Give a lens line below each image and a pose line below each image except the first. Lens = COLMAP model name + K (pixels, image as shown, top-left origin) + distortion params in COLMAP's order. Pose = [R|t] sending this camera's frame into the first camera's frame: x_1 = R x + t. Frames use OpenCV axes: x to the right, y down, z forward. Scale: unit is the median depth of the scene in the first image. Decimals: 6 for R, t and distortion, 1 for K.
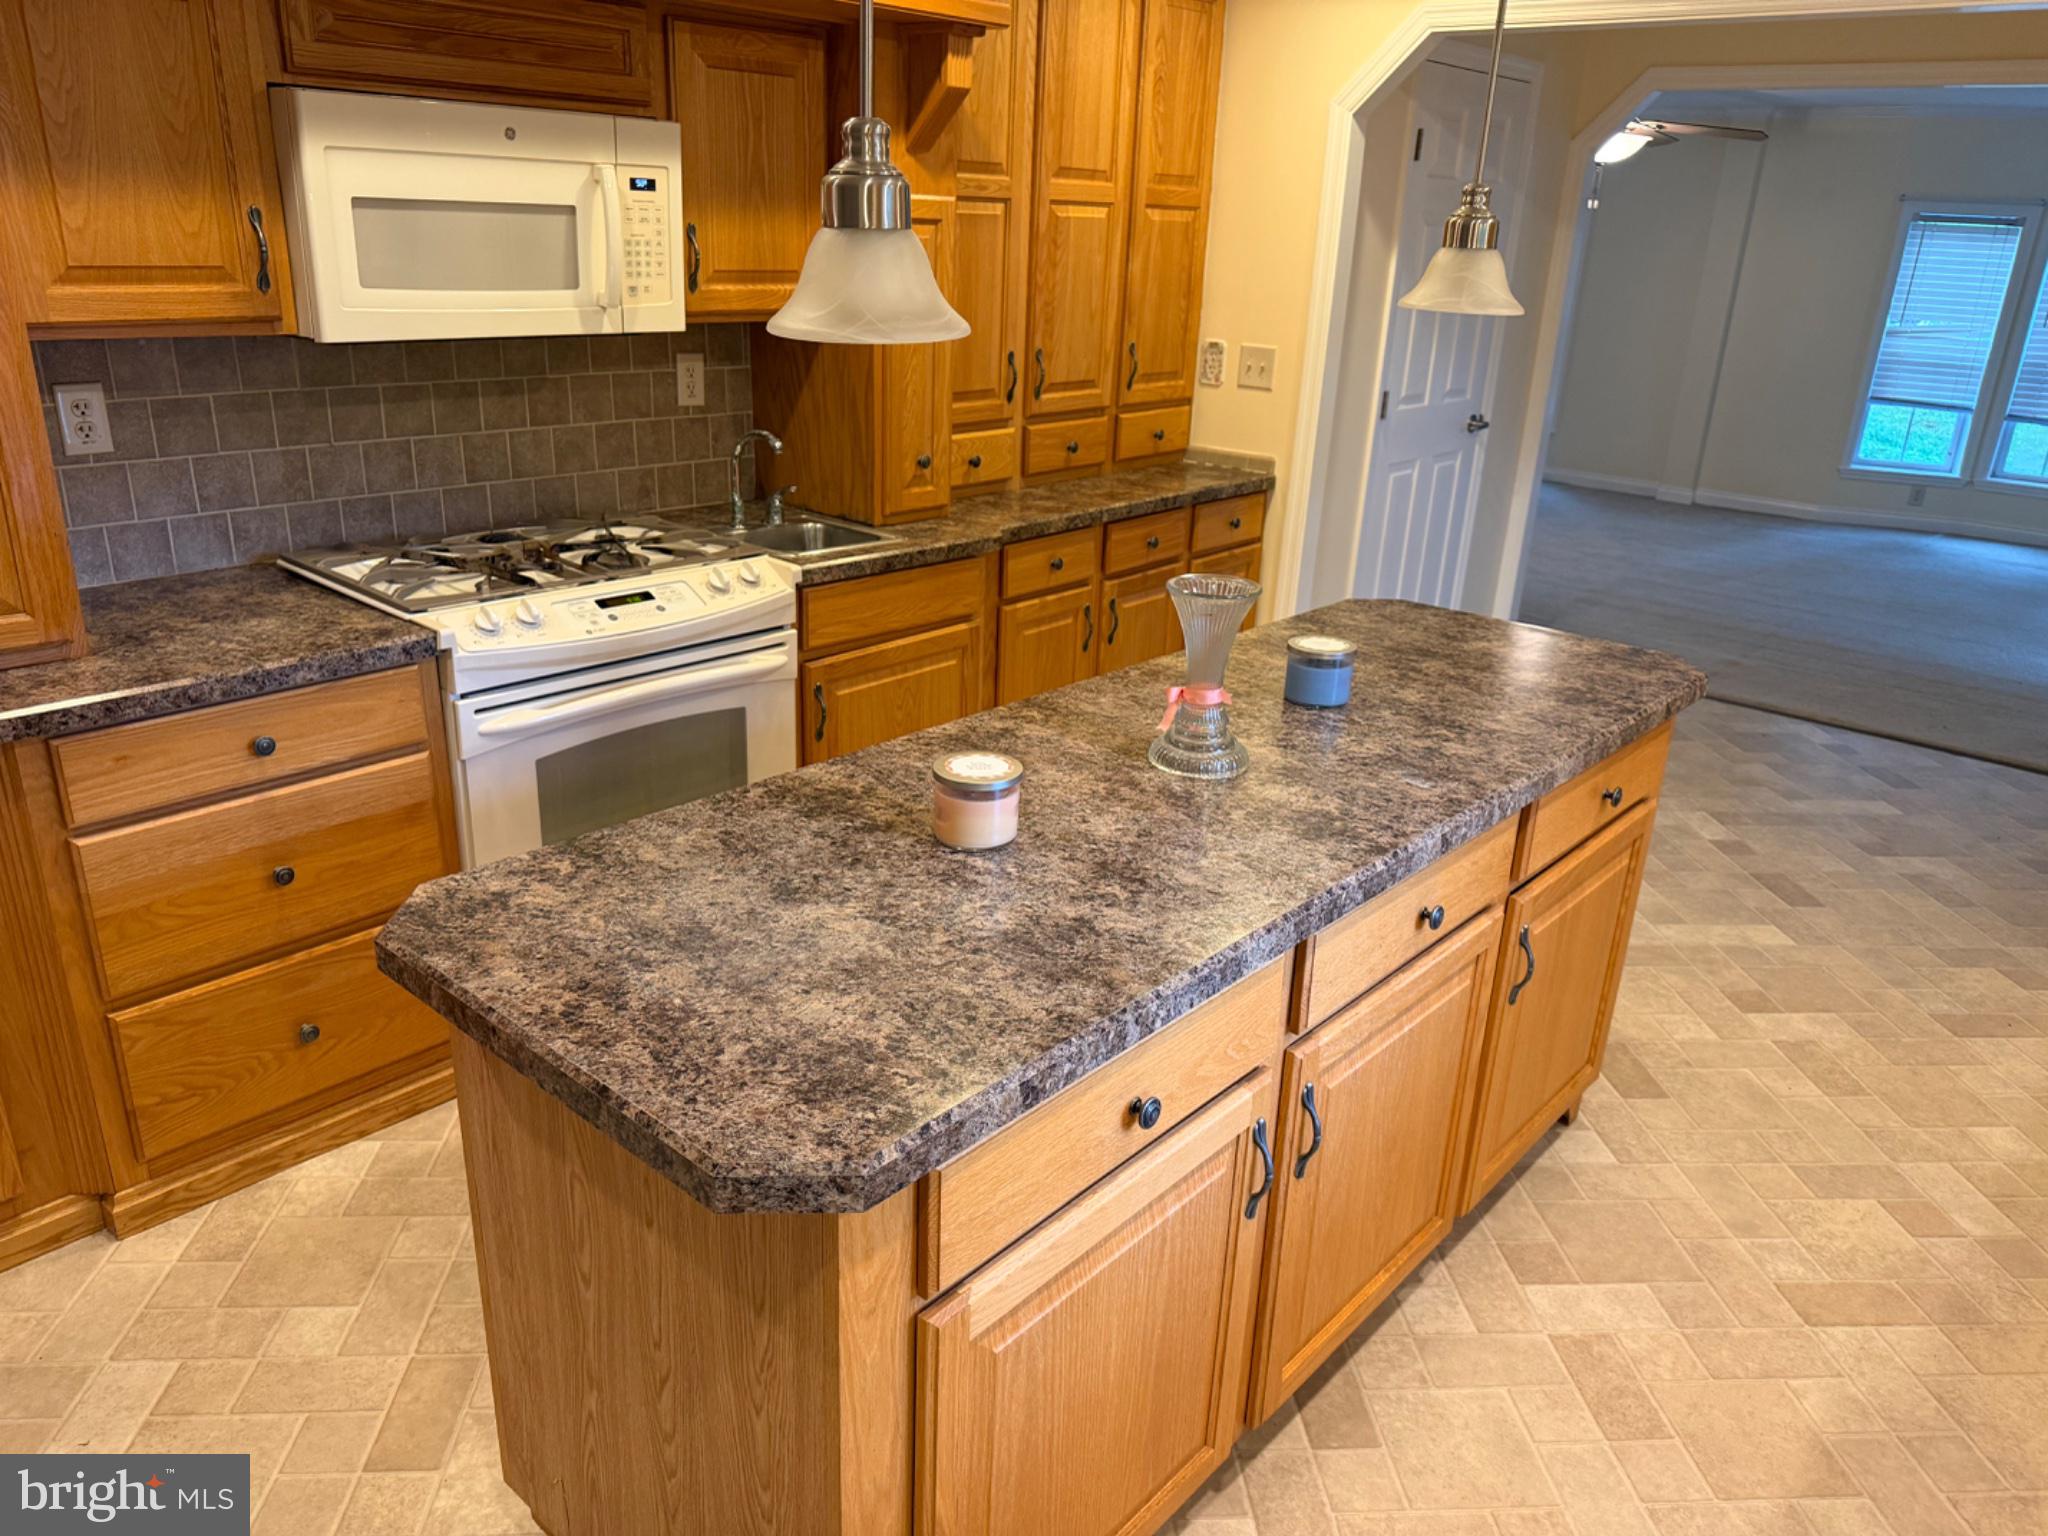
lens RADIAL K [[1427.0, 0, 1023.0], [0, 1427.0, 794.4], [0, 0, 1]] dist [0.046903, -0.059165]
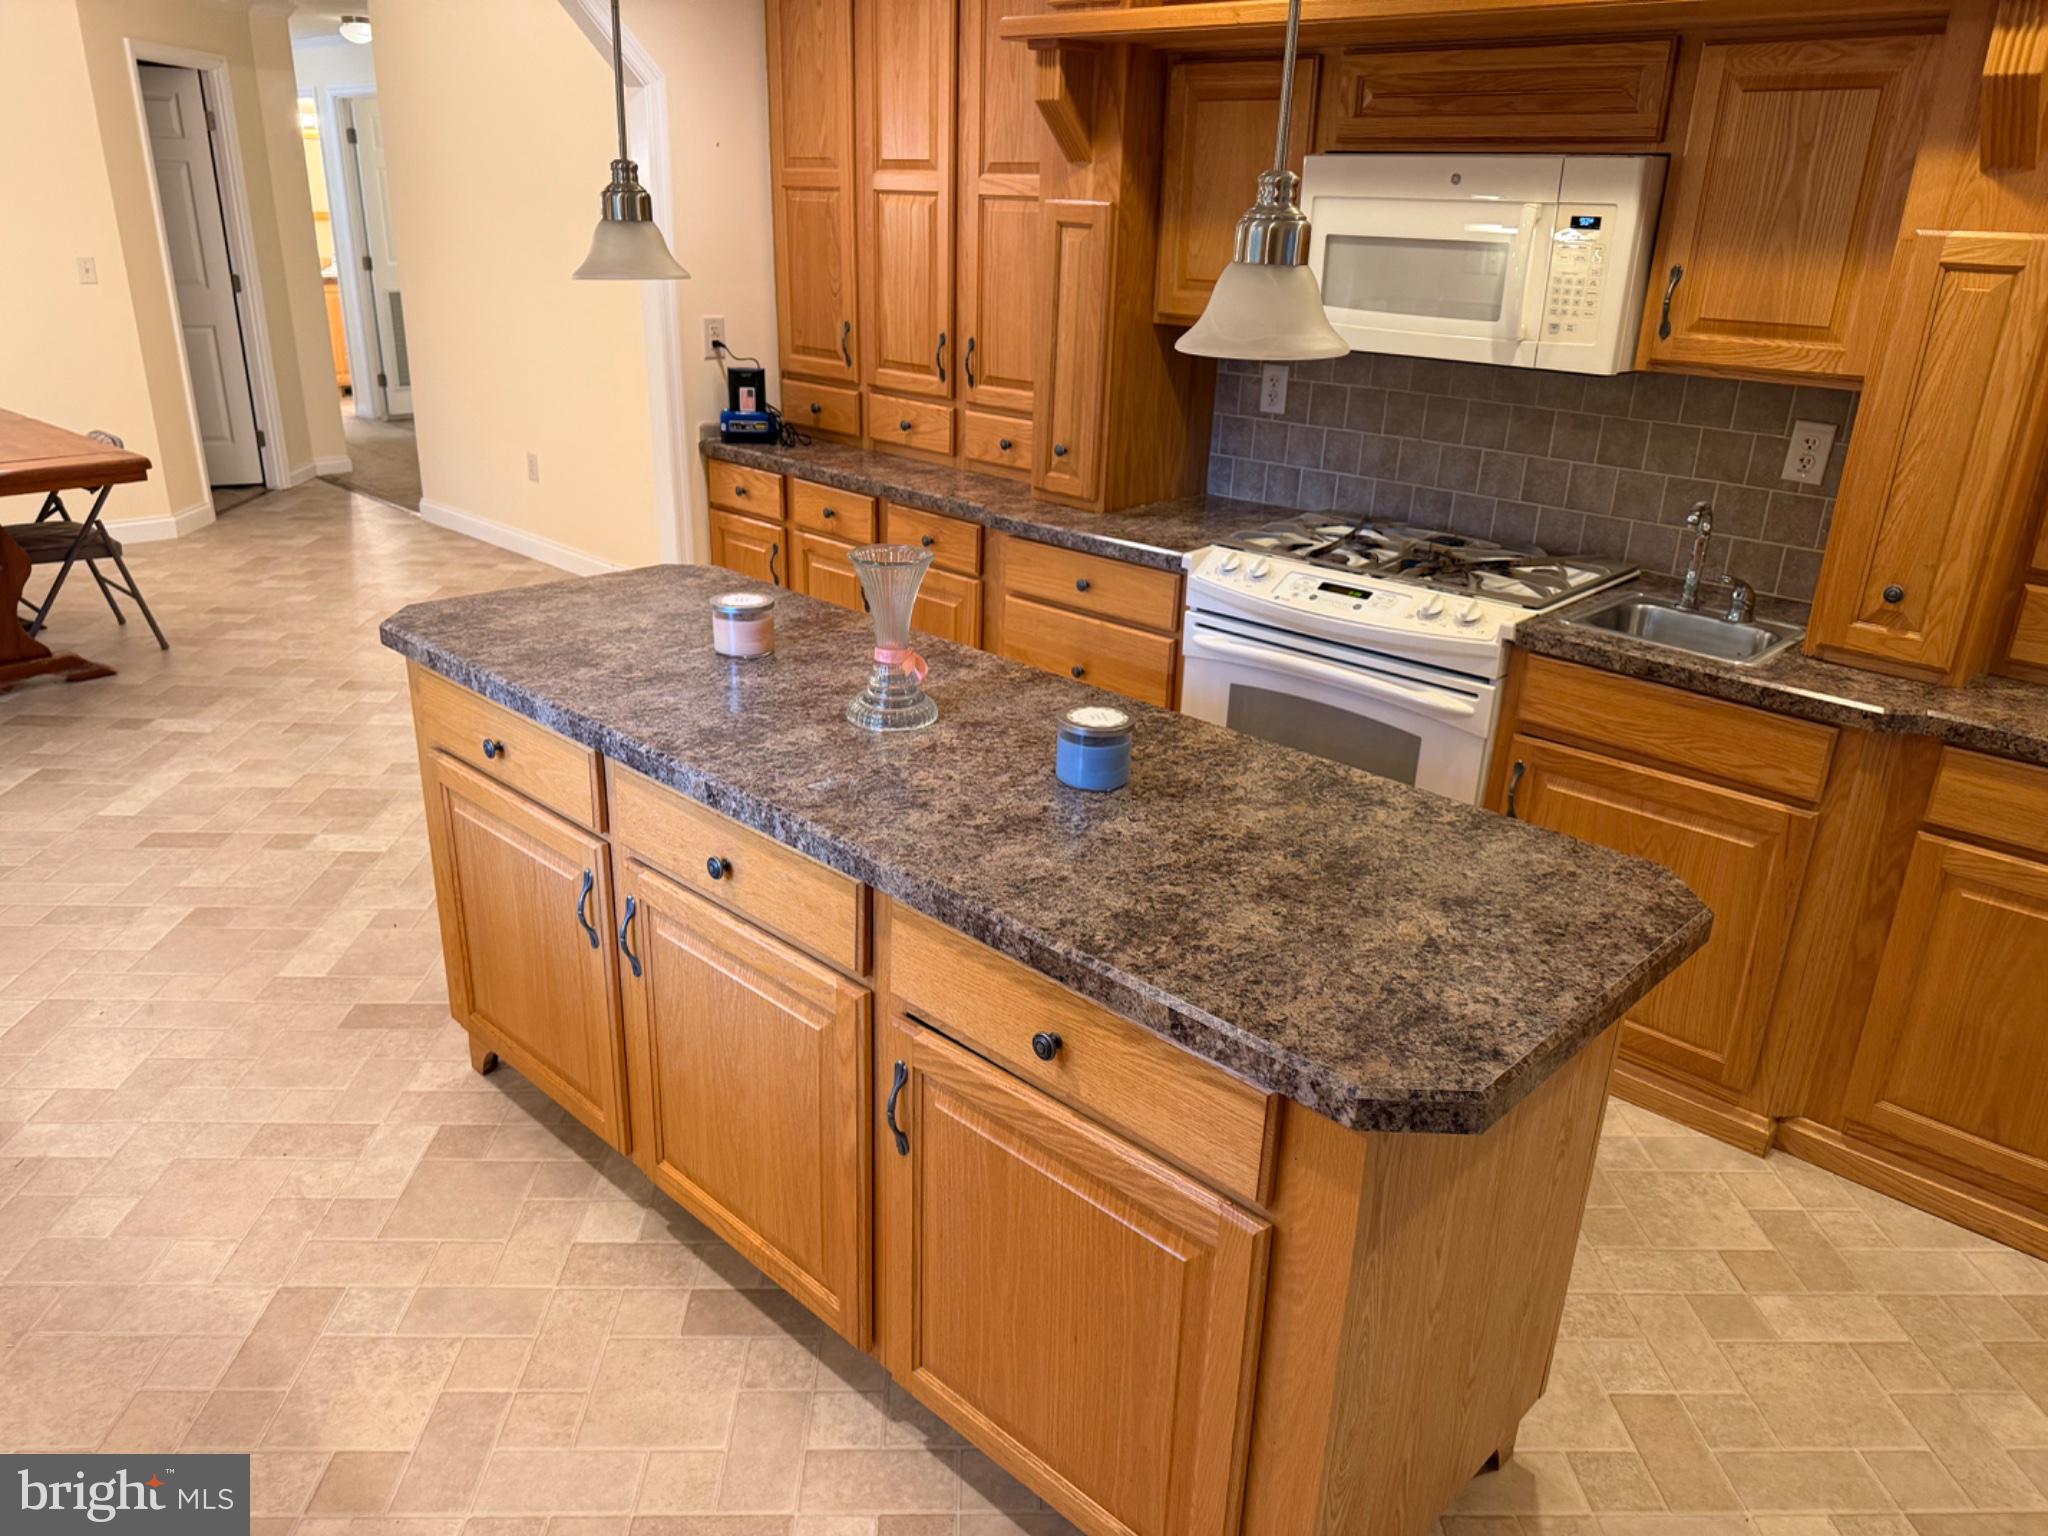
lens RADIAL K [[1427.0, 0, 1034.2], [0, 1427.0, 791.1], [0, 0, 1]] dist [0.046903, -0.059165]
pose [[-0.027646, 0.340411, -0.939870, 0.911268], [-0.401272, 0.857369, 0.322333, -0.289292], [0.915542, 0.386055, 0.112894, 0.781410]]
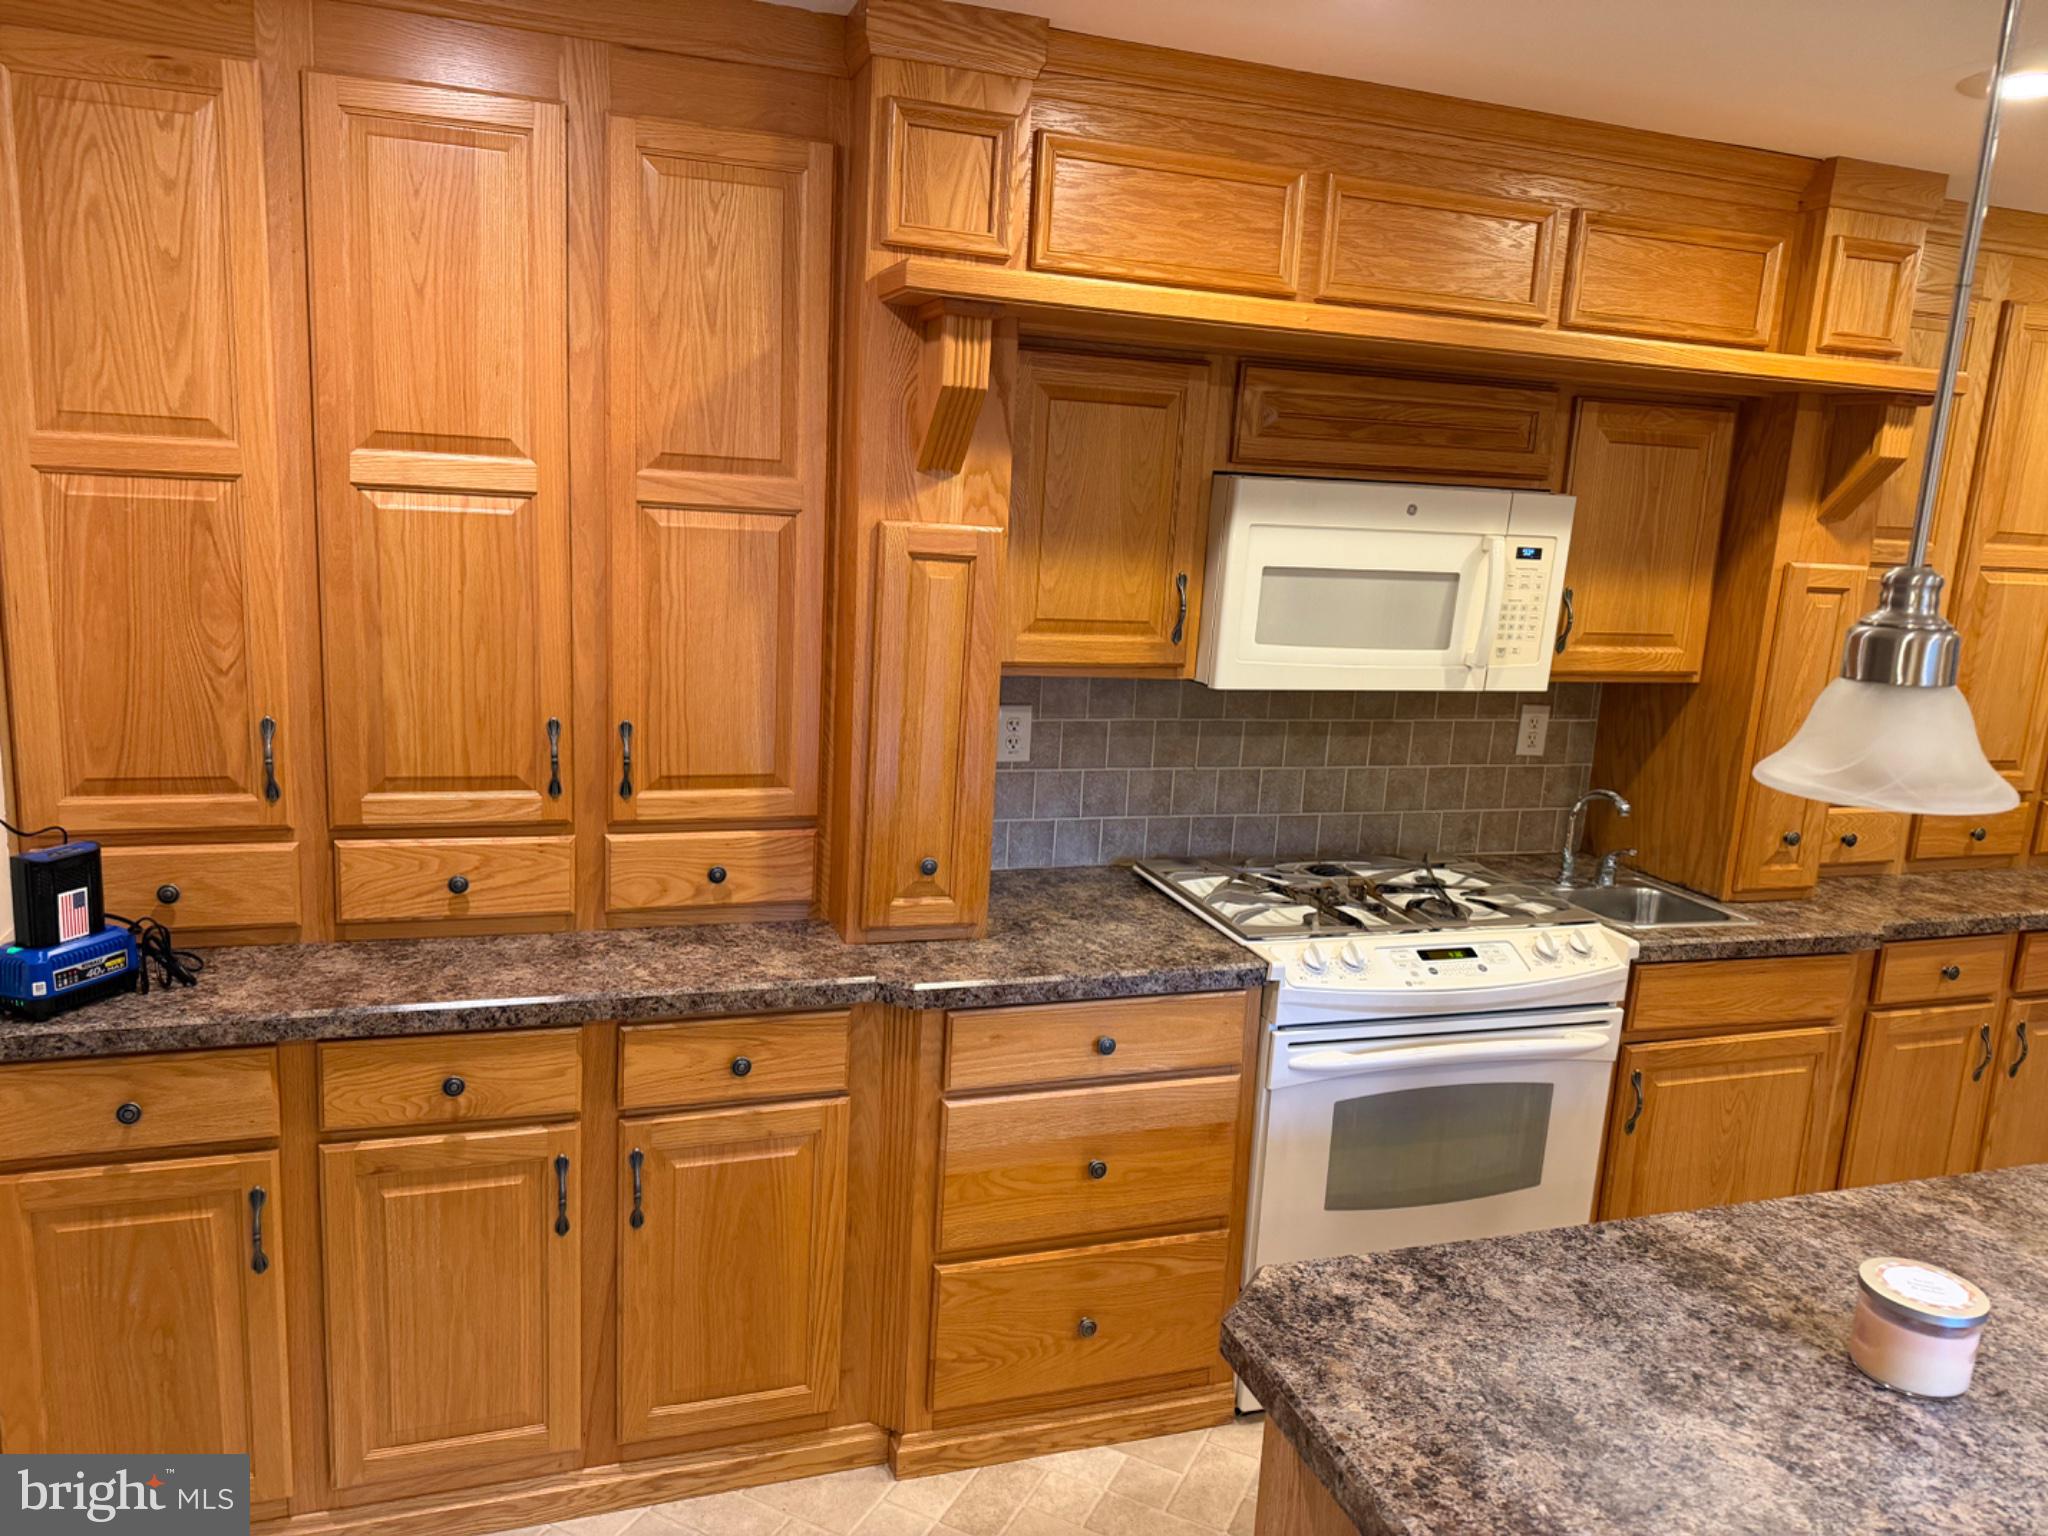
lens RADIAL K [[1427.0, 0, 1011.3], [0, 1427.0, 777.7], [0, 0, 1]] dist [0.046903, -0.059165]
pose [[0.863671, 0.104406, -0.493124, -0.071102], [-0.204253, 0.966884, -0.153022, -0.045638], [0.460818, 0.232883, 0.856395, -0.003842]]
